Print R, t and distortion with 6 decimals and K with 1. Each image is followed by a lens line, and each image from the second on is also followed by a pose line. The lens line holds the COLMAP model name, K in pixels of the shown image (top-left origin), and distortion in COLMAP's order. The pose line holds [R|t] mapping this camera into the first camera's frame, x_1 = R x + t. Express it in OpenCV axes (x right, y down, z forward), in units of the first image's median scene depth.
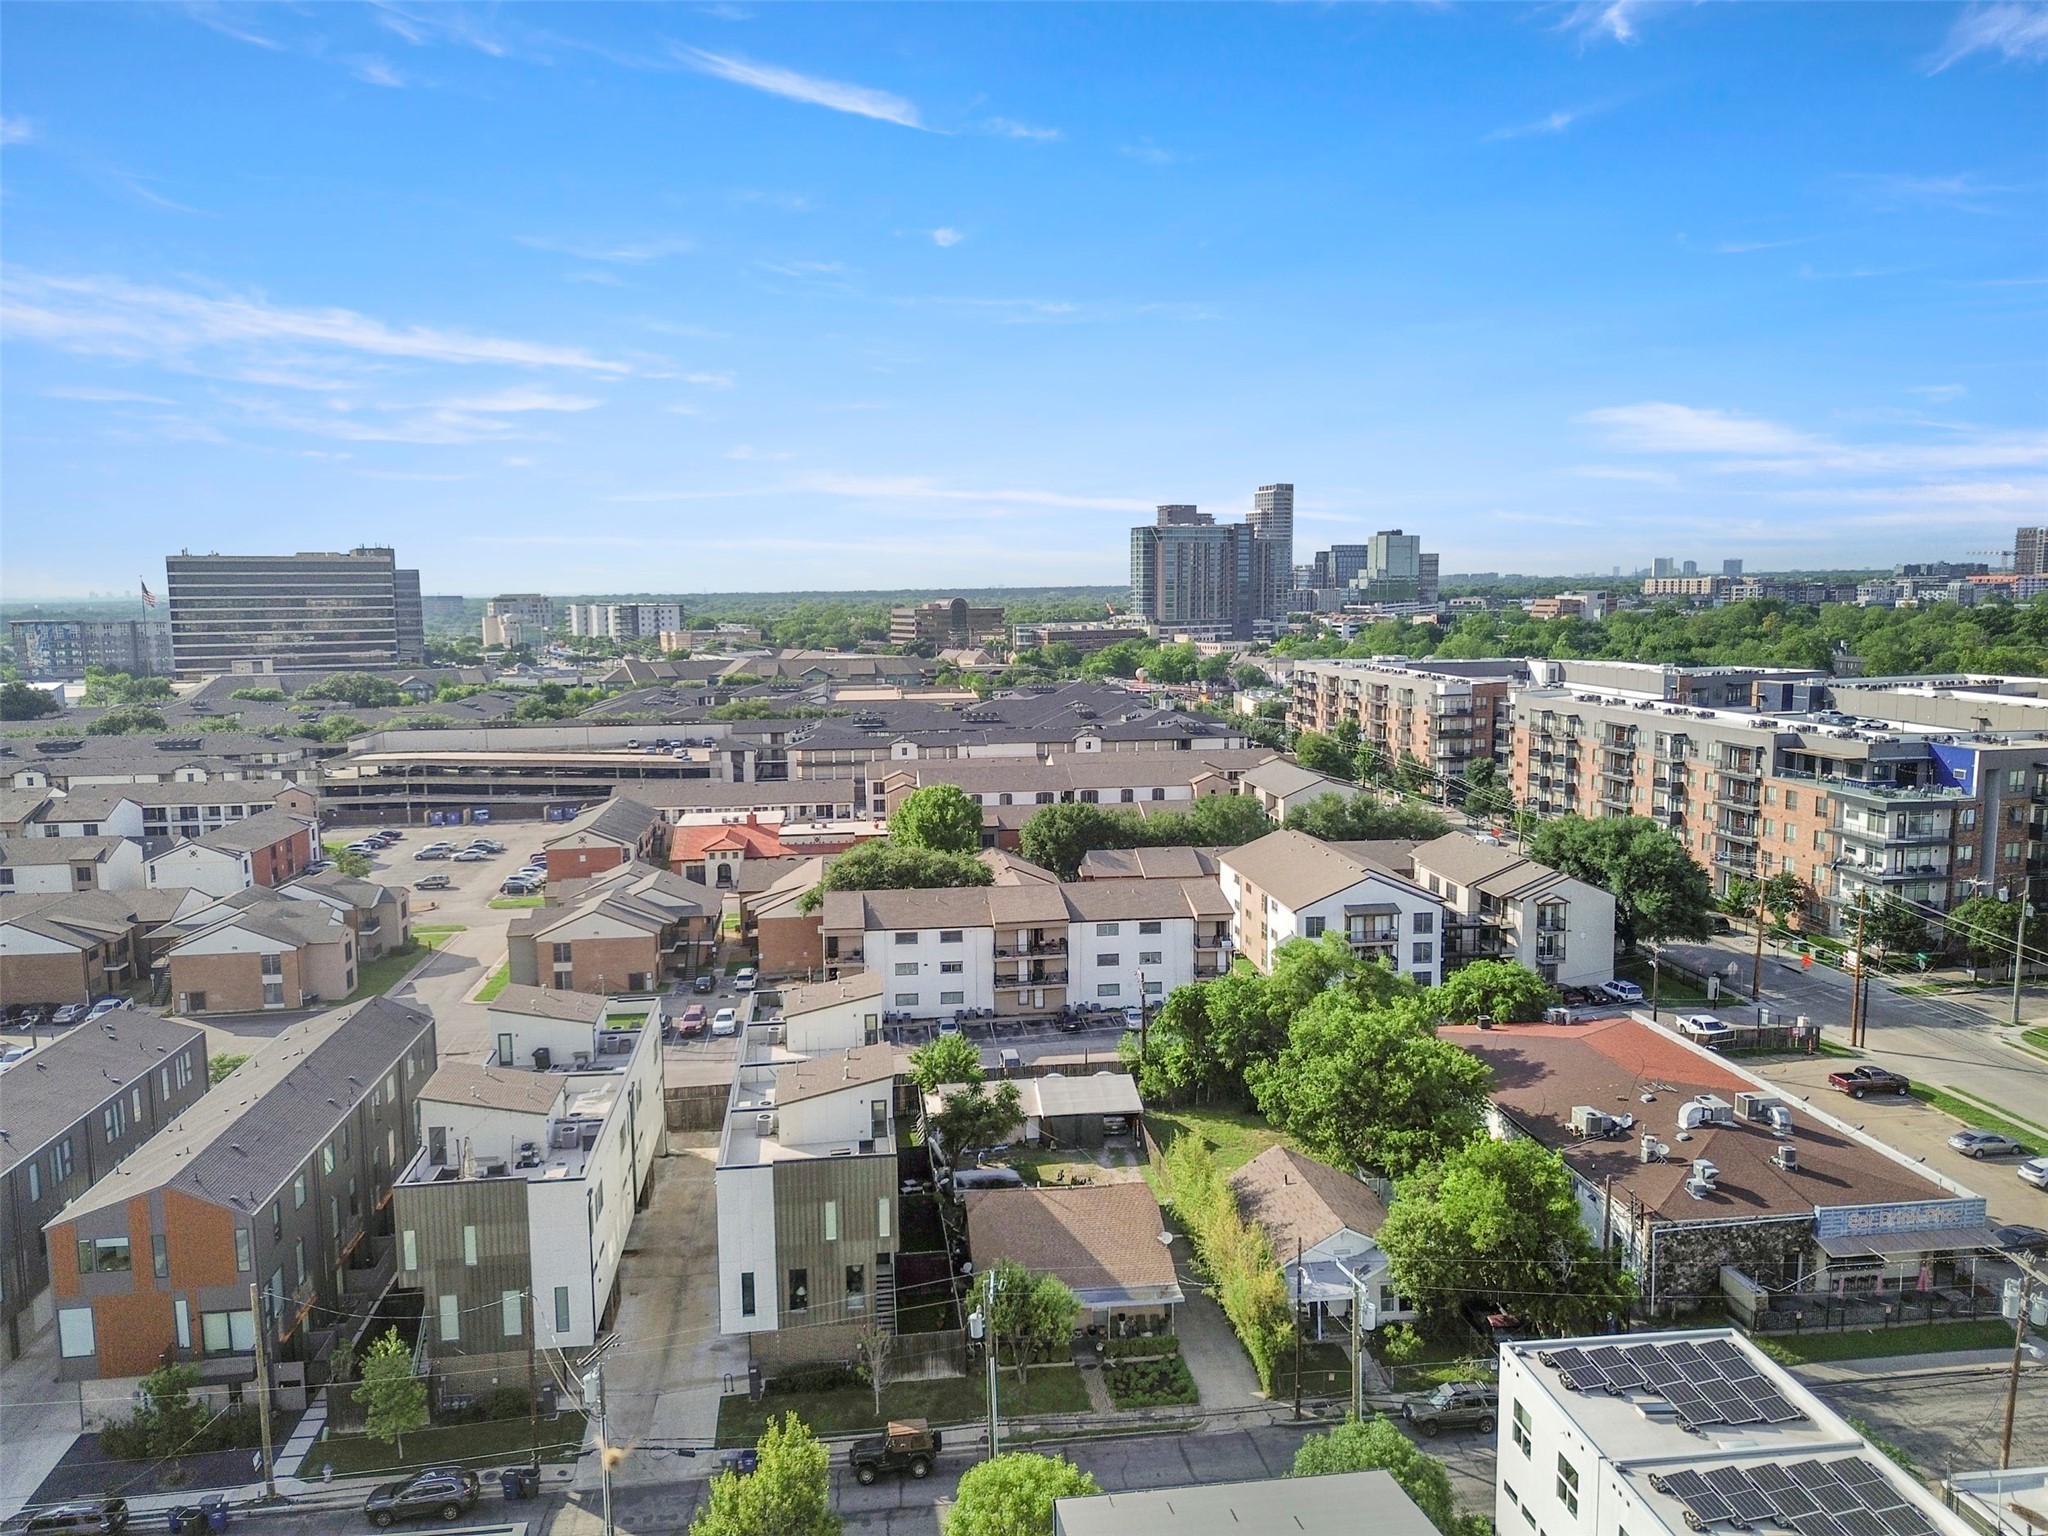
lens RADIAL K [[1462.7, 0, 1024.0], [0, 1462.7, 768.0], [0, 0, 1]] dist [0.058795, -0.050285]
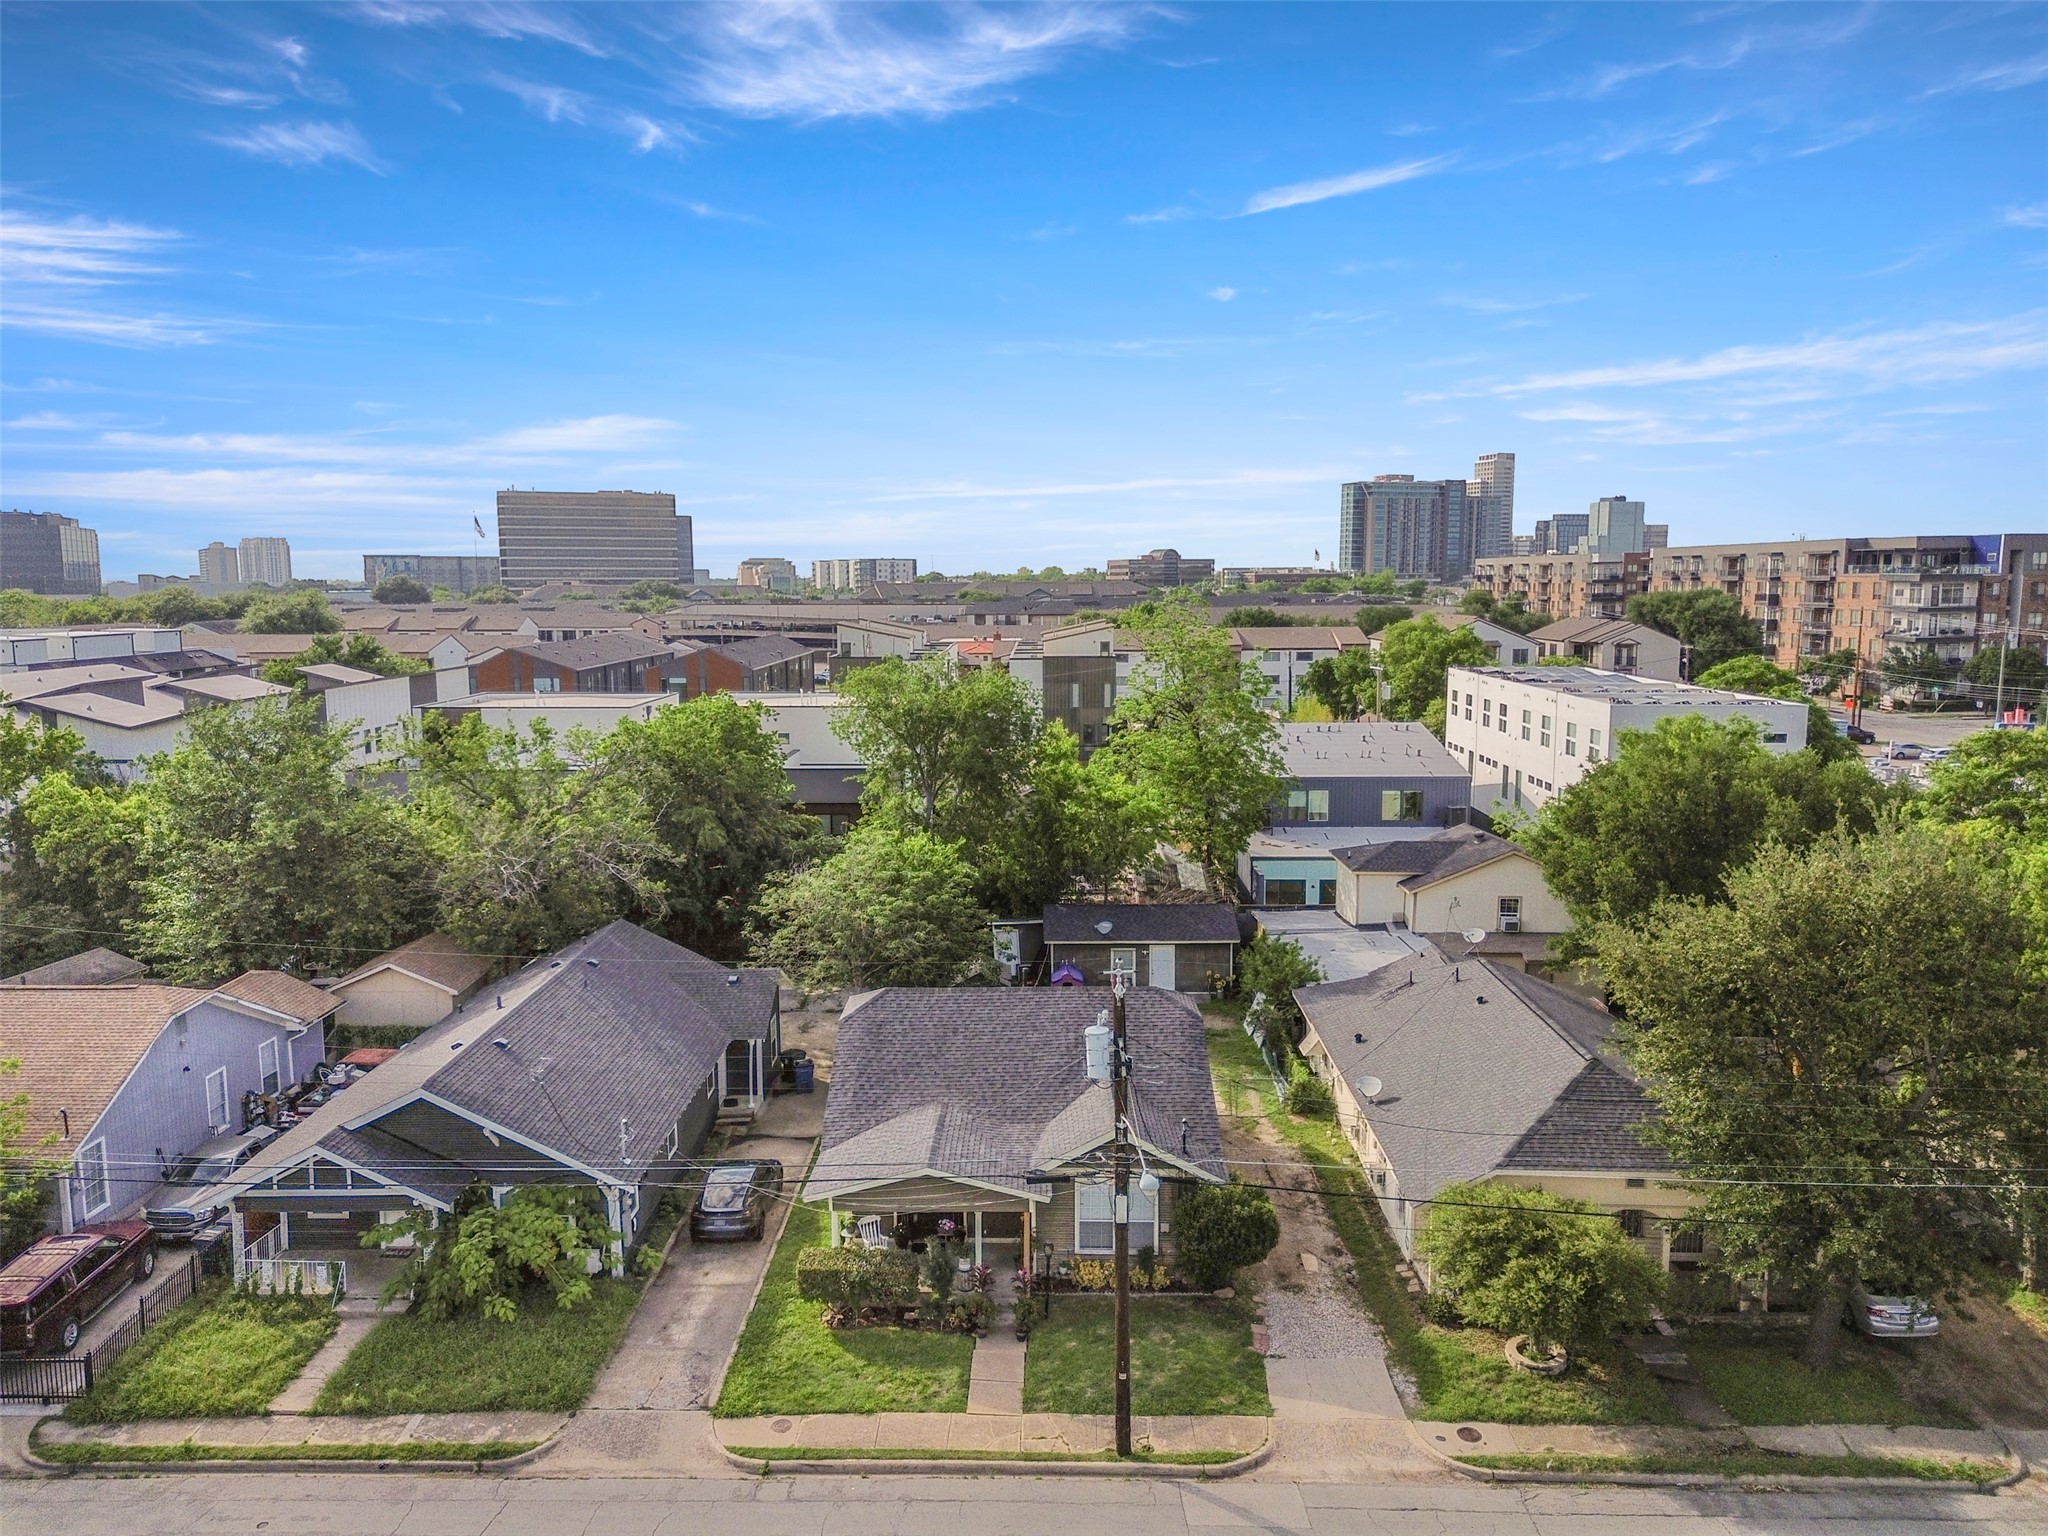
lens RADIAL K [[1462.7, 0, 1024.0], [0, 1462.7, 768.0], [0, 0, 1]] dist [0.058795, -0.050285]
pose [[0.989387, 0.025097, -0.143118, 0.014055], [-0.024405, 0.999680, 0.006593, 0.107643], [0.143237, -0.003030, 0.989684, -0.182274]]
